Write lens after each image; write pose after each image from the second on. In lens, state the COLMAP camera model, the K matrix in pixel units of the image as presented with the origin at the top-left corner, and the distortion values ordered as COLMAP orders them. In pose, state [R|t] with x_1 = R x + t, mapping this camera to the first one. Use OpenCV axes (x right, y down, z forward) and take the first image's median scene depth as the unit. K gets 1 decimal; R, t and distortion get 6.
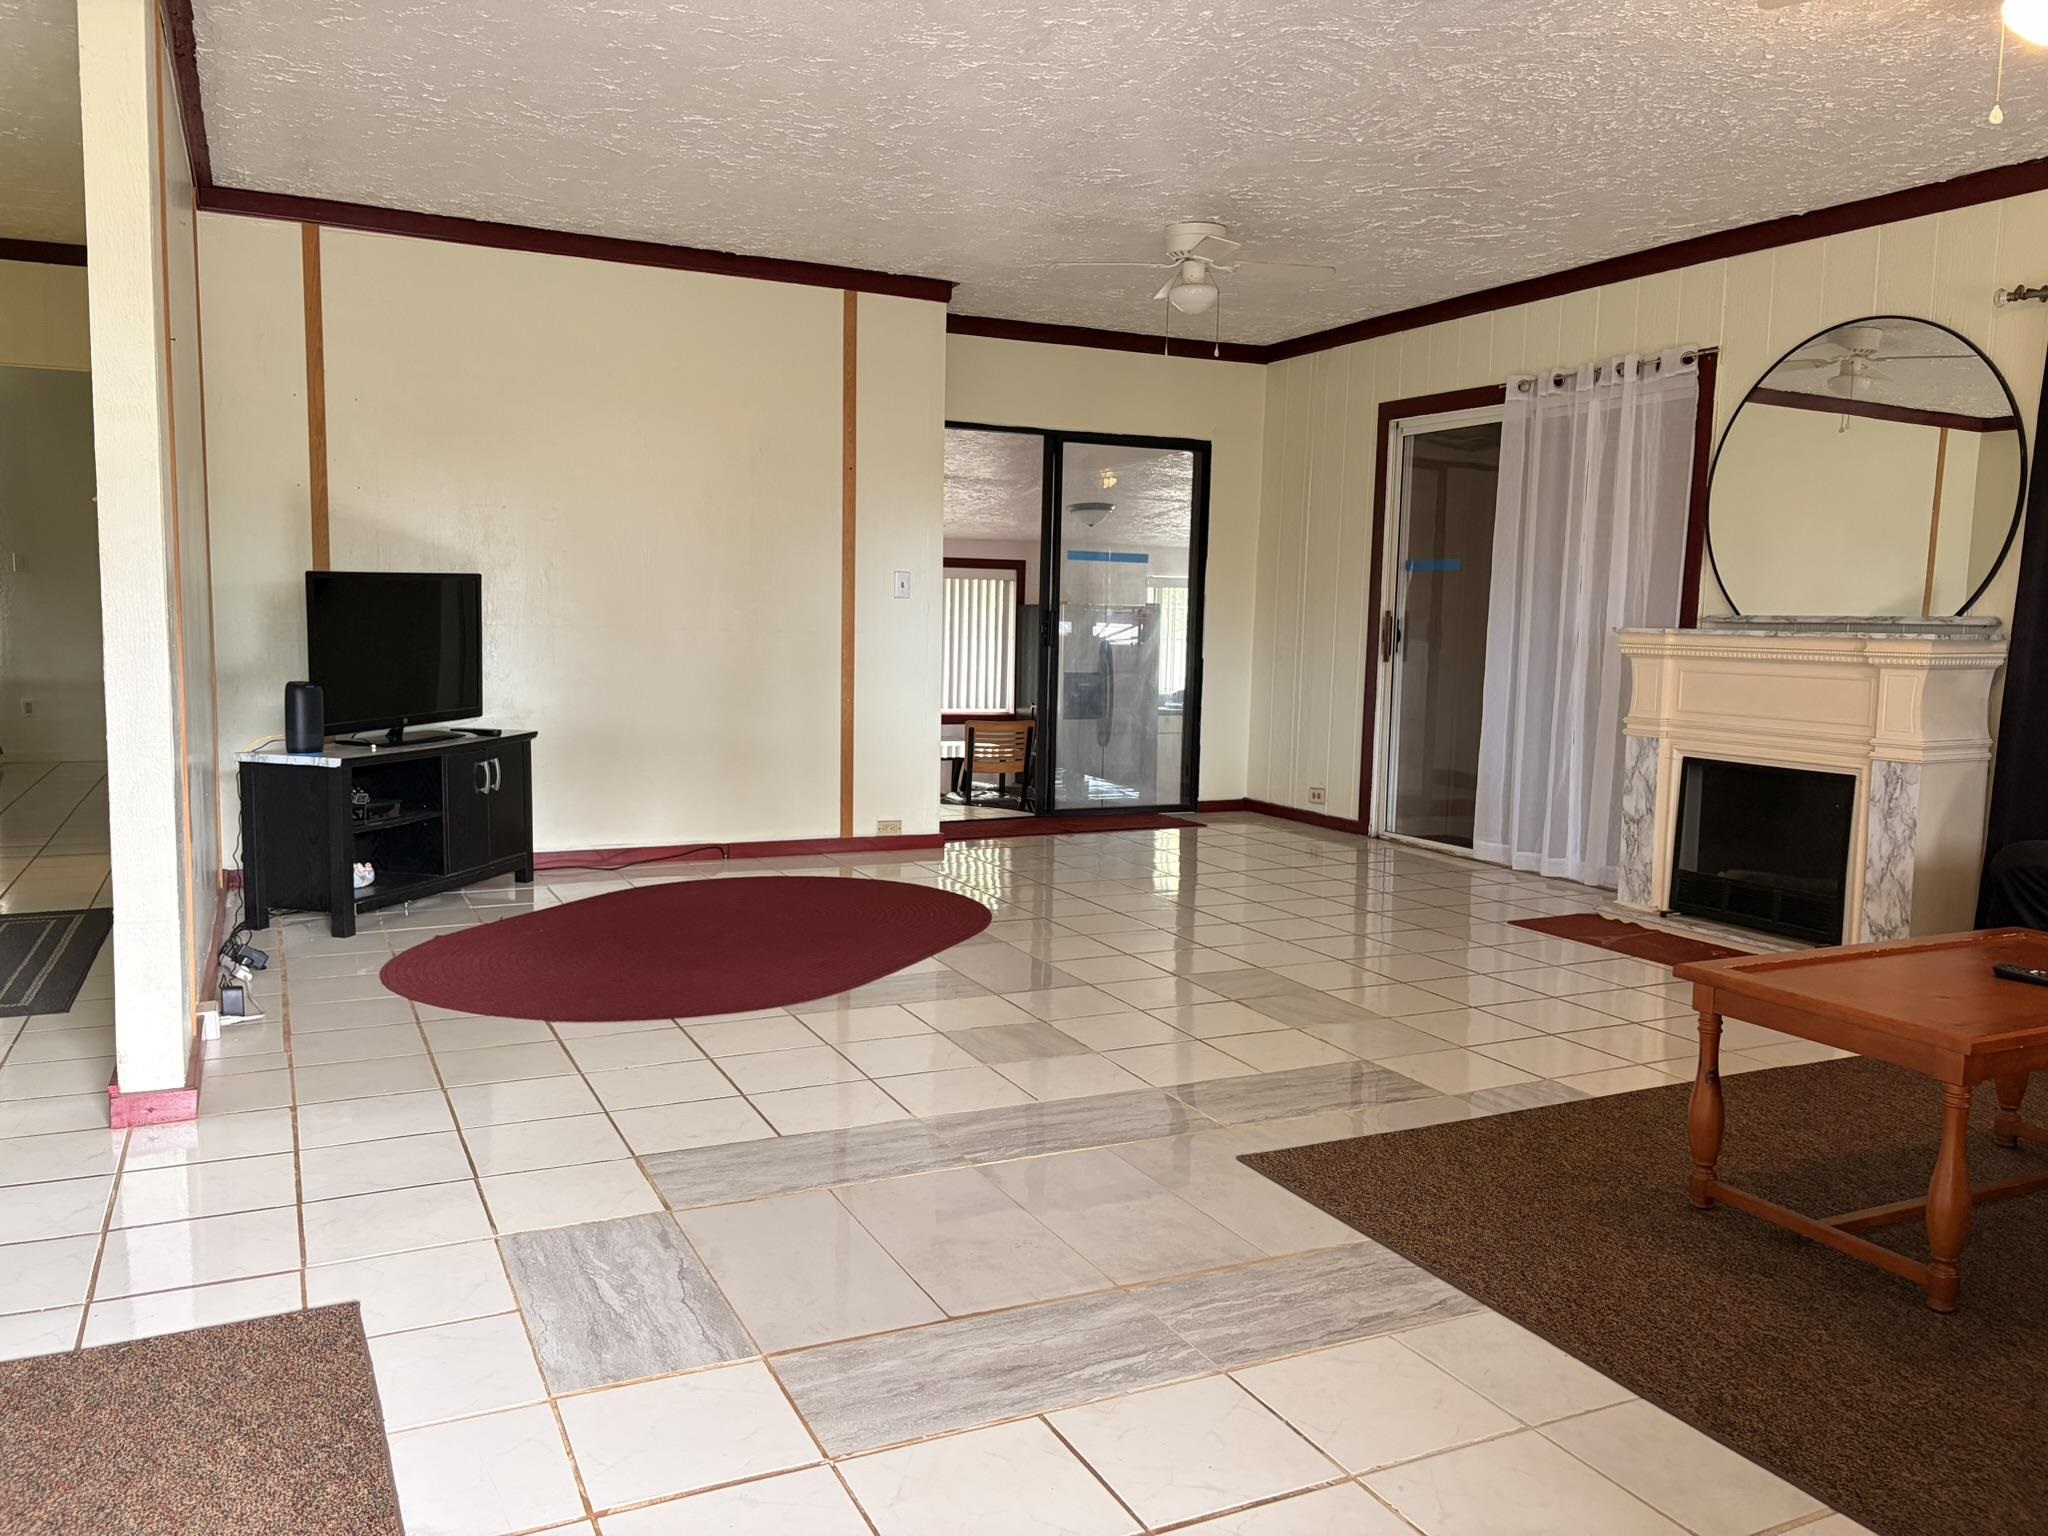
lens RADIAL K [[1542.5, 0, 1024.0], [0, 1542.5, 768.0], [0, 0, 1]] dist [0.042703, -0.061514]
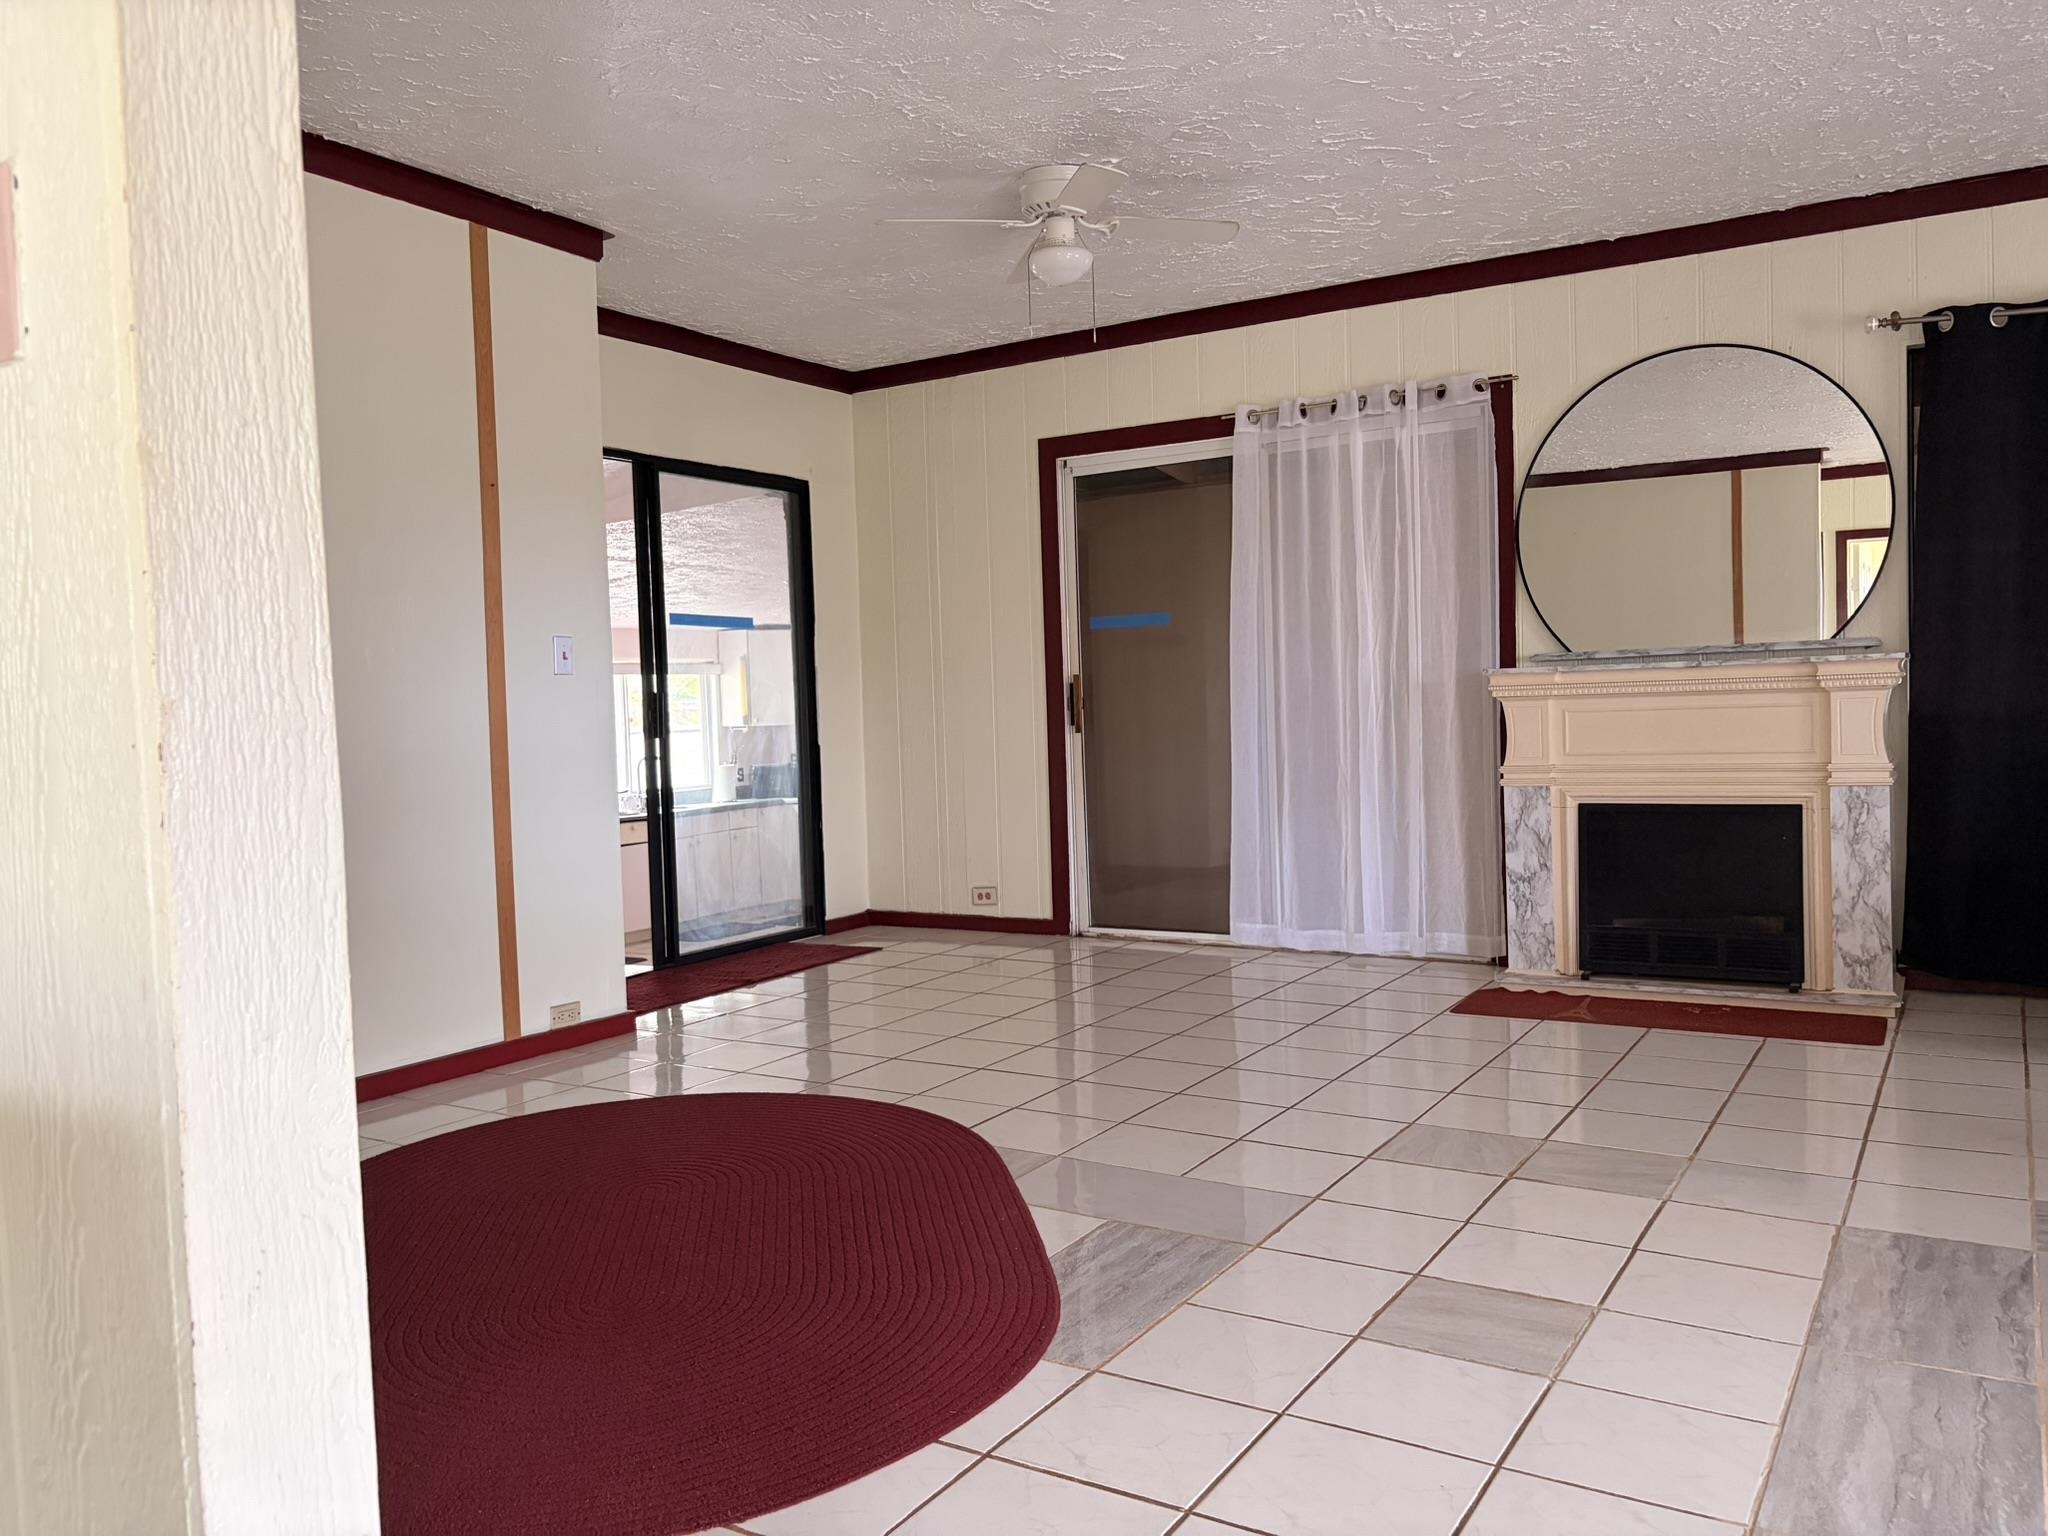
lens RADIAL K [[1542.5, 0, 1024.0], [0, 1542.5, 768.0], [0, 0, 1]] dist [0.042703, -0.061514]
pose [[0.847186, -0.069483, 0.526733, -0.330482], [0.102454, 0.994169, -0.033641, -0.030258], [-0.521324, 0.082466, 0.849365, 0.375169]]
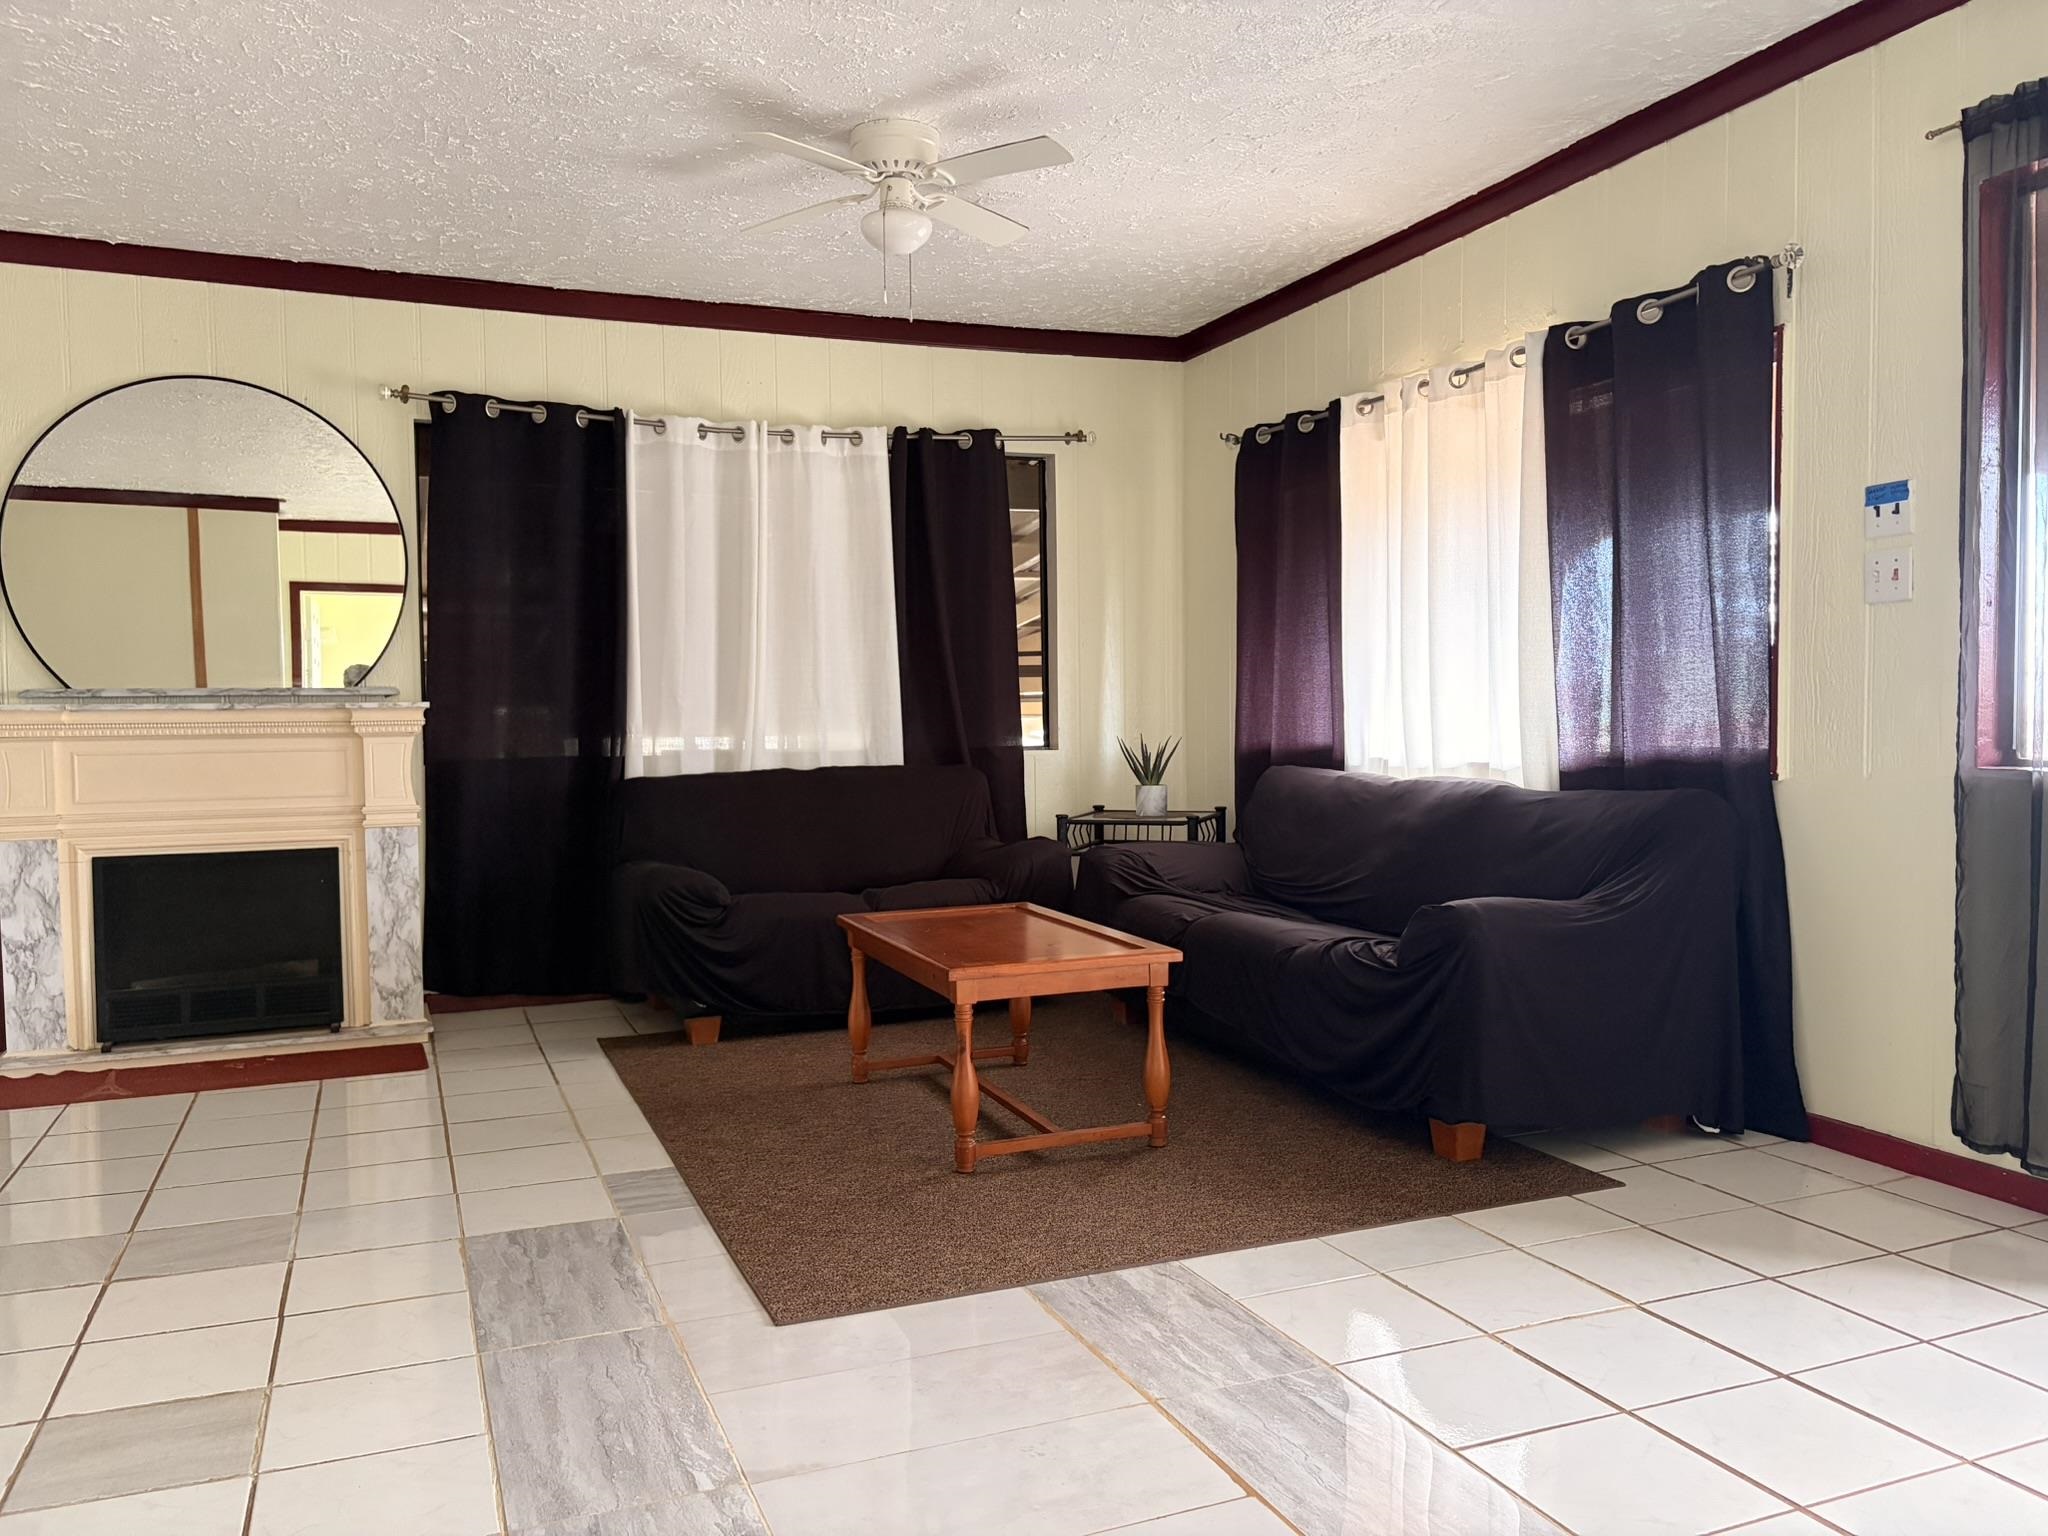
lens RADIAL K [[1539.2, 0, 1030.0], [0, 1539.2, 773.6], [0, 0, 1]] dist [0.051272, -0.052939]
pose [[0.058344, -0.057685, 0.996629, -0.364112], [0.112456, 0.992355, 0.050854, -0.036718], [-0.991942, 0.109110, 0.064385, 0.430763]]
